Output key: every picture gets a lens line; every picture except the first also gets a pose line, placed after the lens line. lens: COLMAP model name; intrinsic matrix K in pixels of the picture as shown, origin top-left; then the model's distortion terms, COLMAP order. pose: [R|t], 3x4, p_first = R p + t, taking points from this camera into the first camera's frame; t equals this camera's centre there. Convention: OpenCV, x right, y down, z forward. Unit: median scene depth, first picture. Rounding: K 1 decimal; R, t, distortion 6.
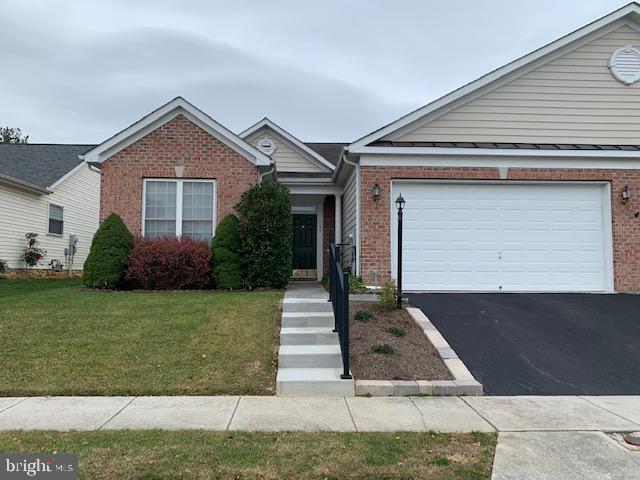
lens RADIAL K [[492.5, 0, 319.9], [0, 492.5, 242.4], [0, 0, 1]] dist [0.036439, -0.038312]
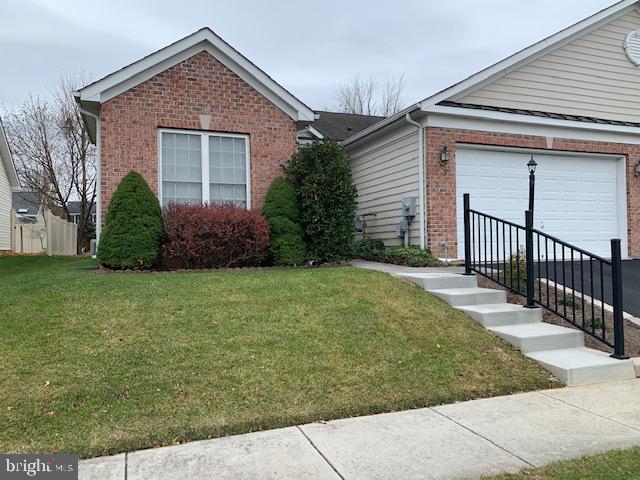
lens RADIAL K [[492.5, 0, 320.0], [0, 492.5, 238.3], [0, 0, 1]] dist [0.036439, -0.038312]
pose [[0.950136, -0.011198, 0.311634, -0.380791], [-0.000281, 0.999324, 0.036764, 0.016598], [-0.311835, -0.035018, 0.949491, 0.181017]]
